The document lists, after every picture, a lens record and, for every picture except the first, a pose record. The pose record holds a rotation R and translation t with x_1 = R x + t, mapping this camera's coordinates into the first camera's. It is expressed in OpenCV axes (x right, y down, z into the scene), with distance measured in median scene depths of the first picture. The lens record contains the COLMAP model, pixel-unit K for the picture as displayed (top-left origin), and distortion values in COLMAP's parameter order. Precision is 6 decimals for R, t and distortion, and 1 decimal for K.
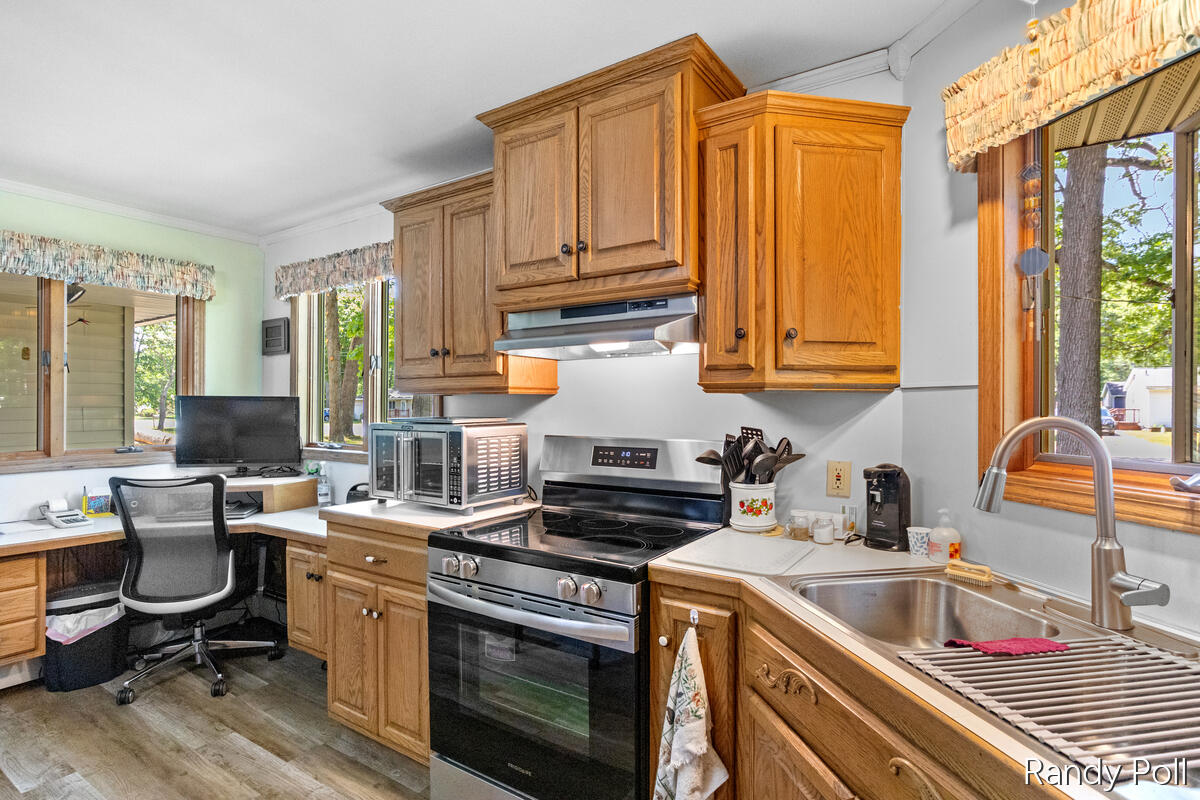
lens RADIAL K [[605.6, 0, 599.4], [0, 605.6, 403.4], [0, 0, 1]] dist [-0.014343, 0.000724]
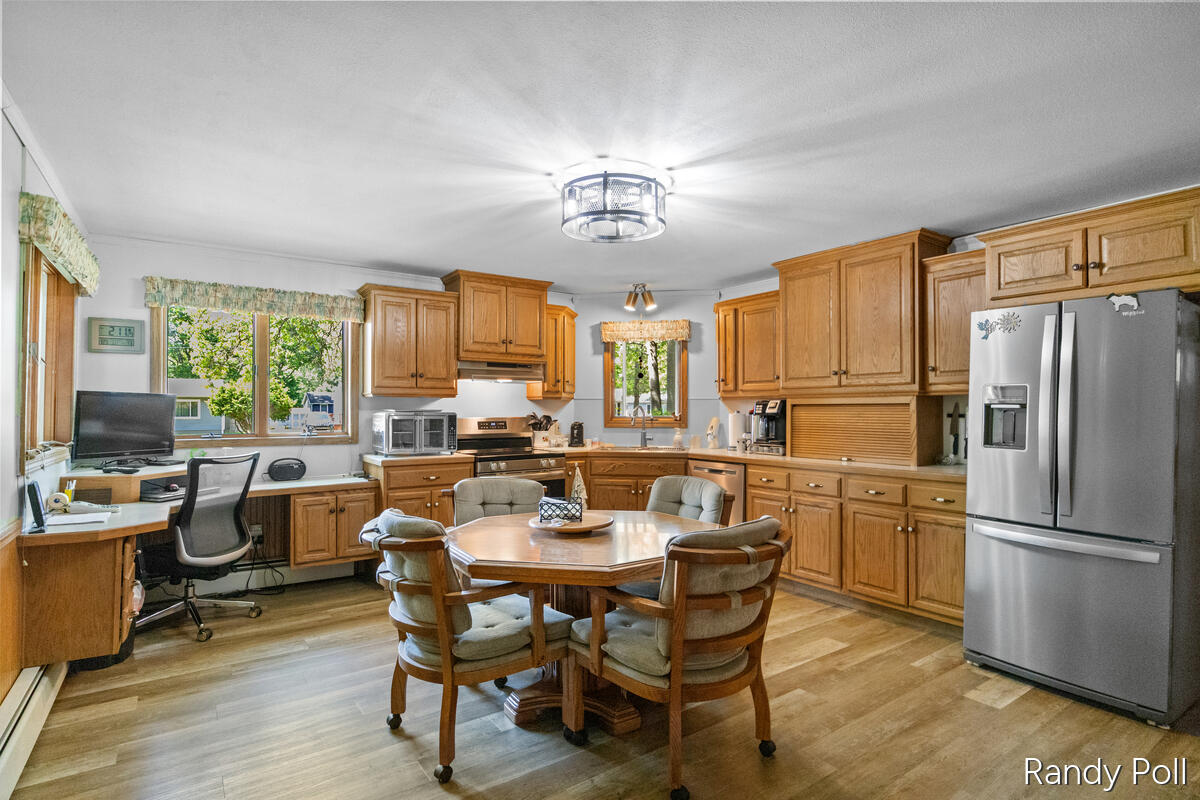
lens RADIAL K [[605.6, 0, 603.2], [0, 605.6, 401.4], [0, 0, 1]] dist [-0.014343, 0.000724]
pose [[0.367437, 0.011718, 0.929974, -2.274924], [-0.002637, 0.999930, -0.011557, 0.023807], [-0.930045, 0.001794, 0.367442, -0.319242]]
